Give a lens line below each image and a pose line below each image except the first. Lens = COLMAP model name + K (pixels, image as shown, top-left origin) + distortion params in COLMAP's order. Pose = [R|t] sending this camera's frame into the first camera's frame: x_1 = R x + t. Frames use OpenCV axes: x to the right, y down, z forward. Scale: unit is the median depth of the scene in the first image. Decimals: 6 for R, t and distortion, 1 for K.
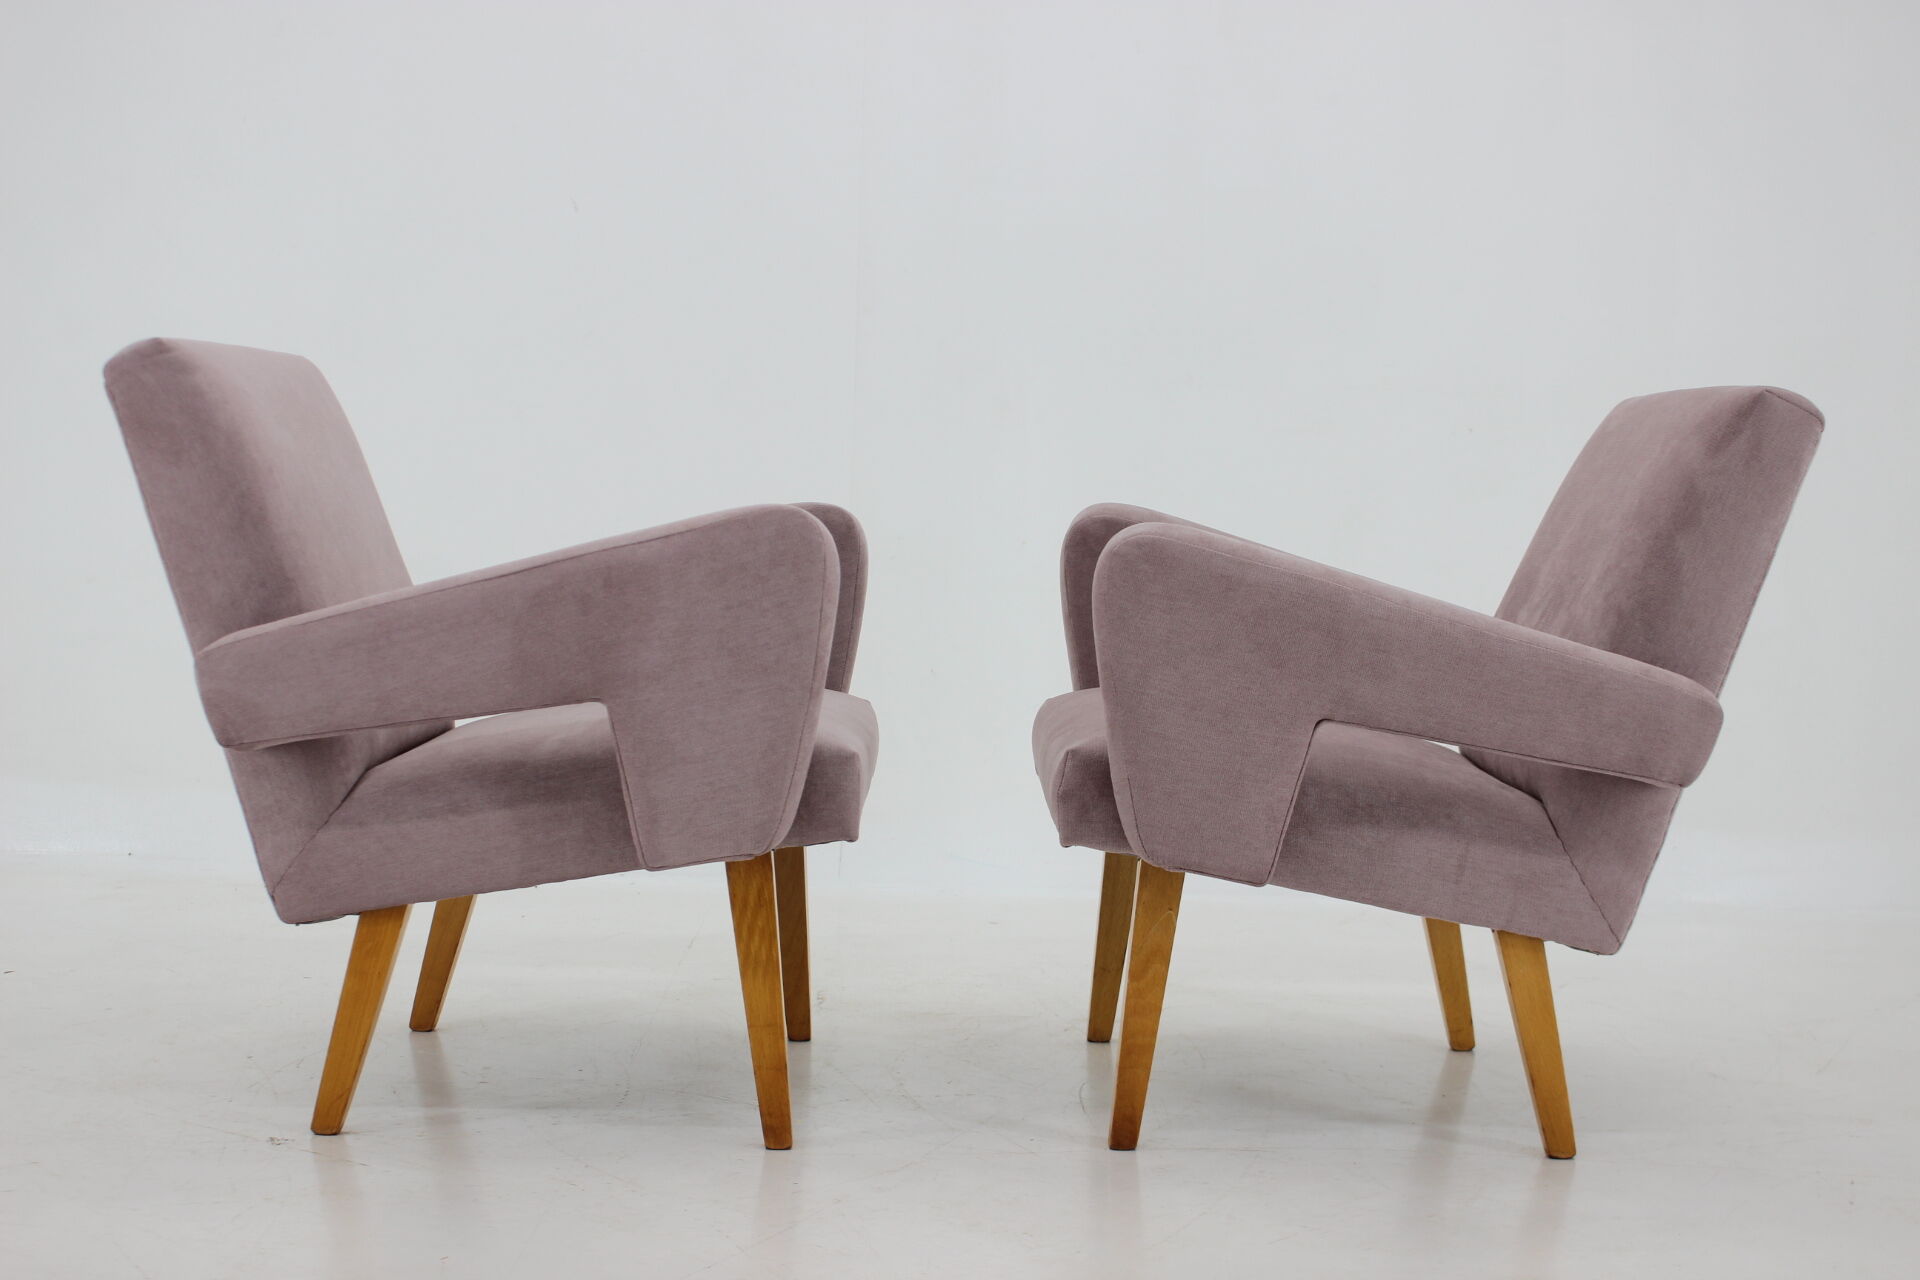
lens RADIAL K [[2954.7, 0, 960.0], [0, 2954.7, 640.0], [0, 0, 1]] dist [-0.034652, -0.069714]
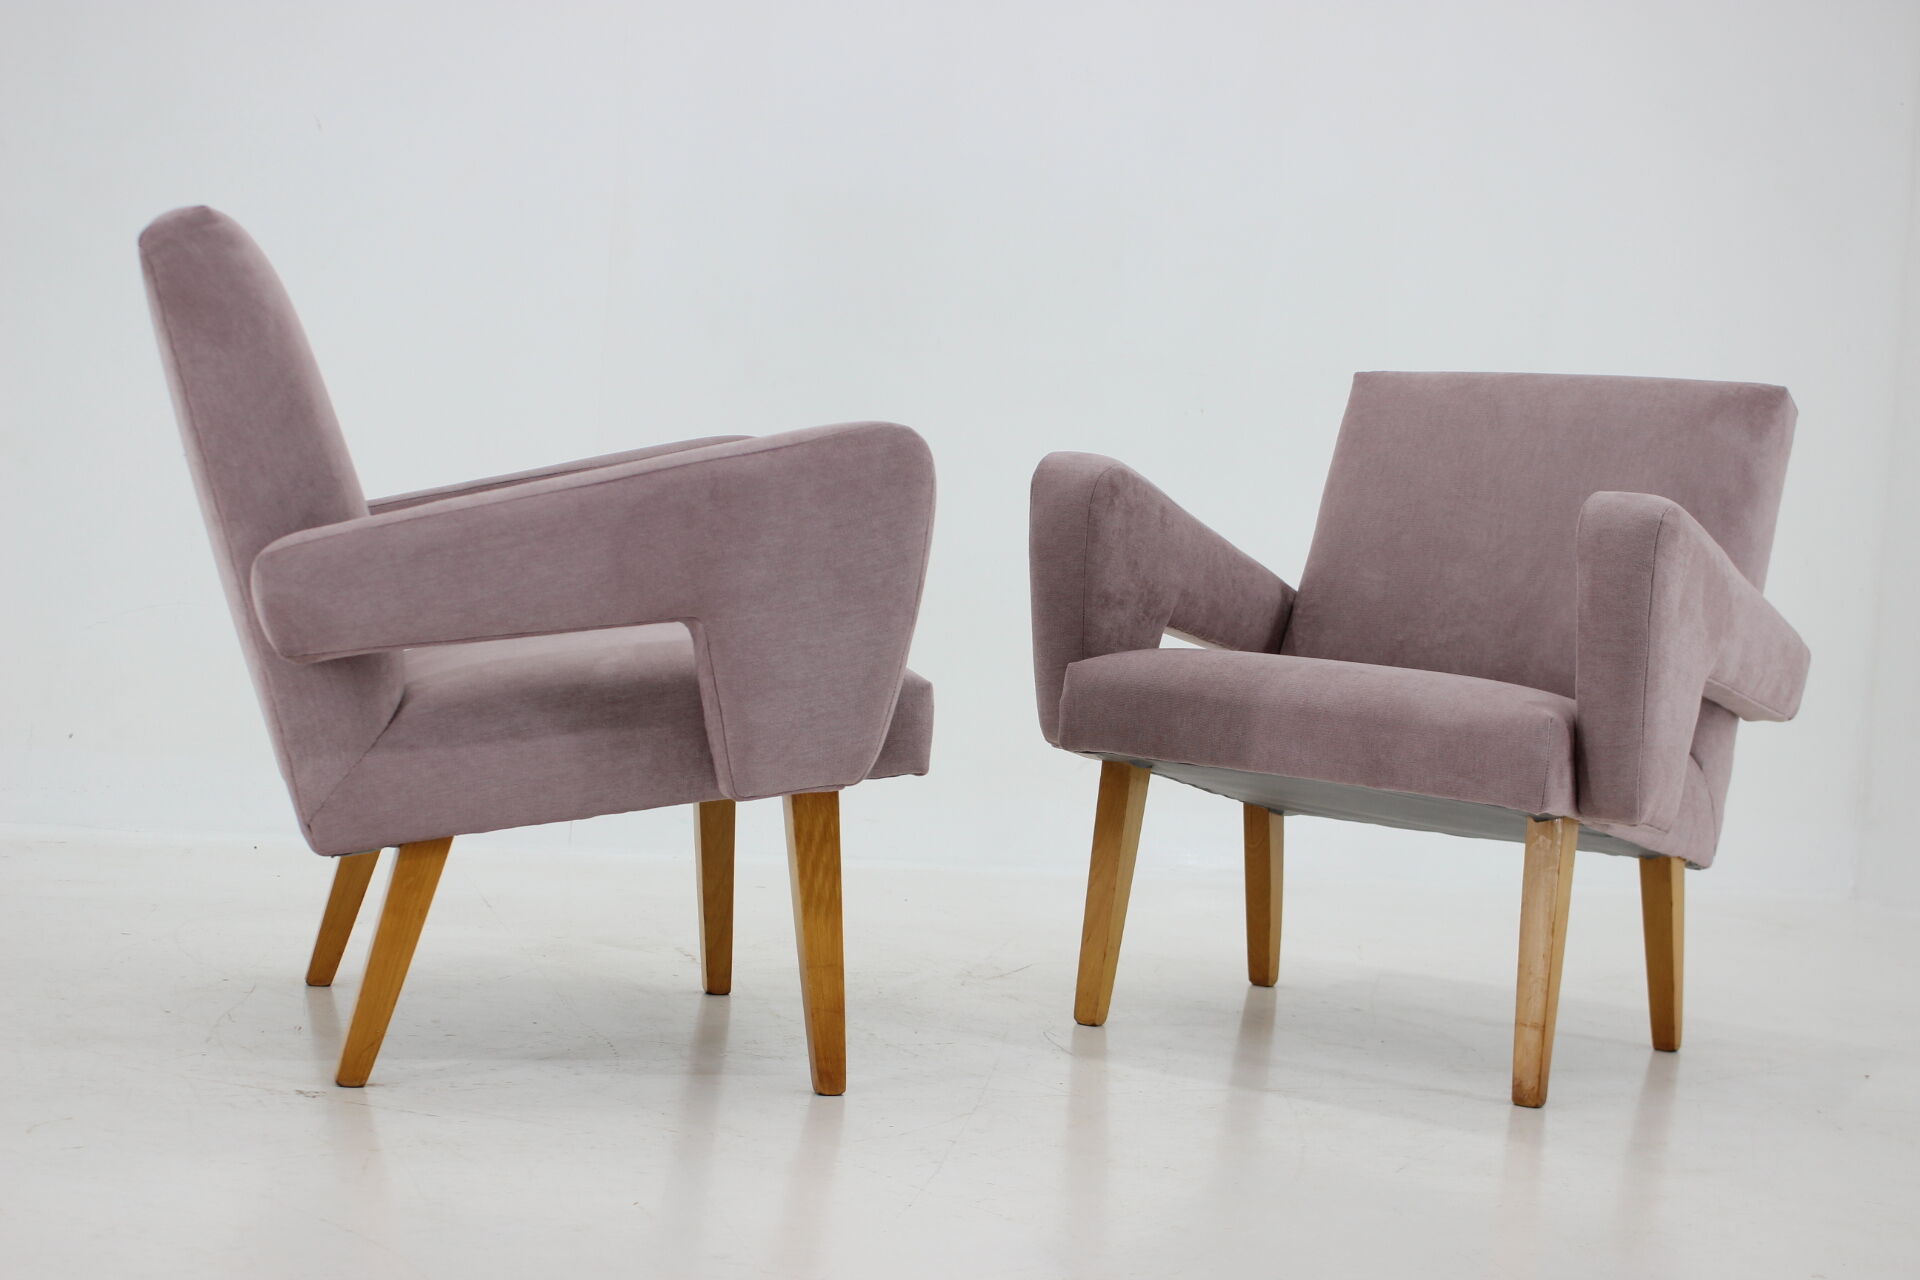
lens RADIAL K [[2954.7, 0, 960.0], [0, 2954.7, 640.0], [0, 0, 1]] dist [-0.034652, -0.069714]
pose [[0.958857, 0.028509, 0.282455, -0.300562], [-0.026418, 0.999588, -0.011212, 0.034586], [-0.282659, 0.003289, 0.959215, 0.066973]]
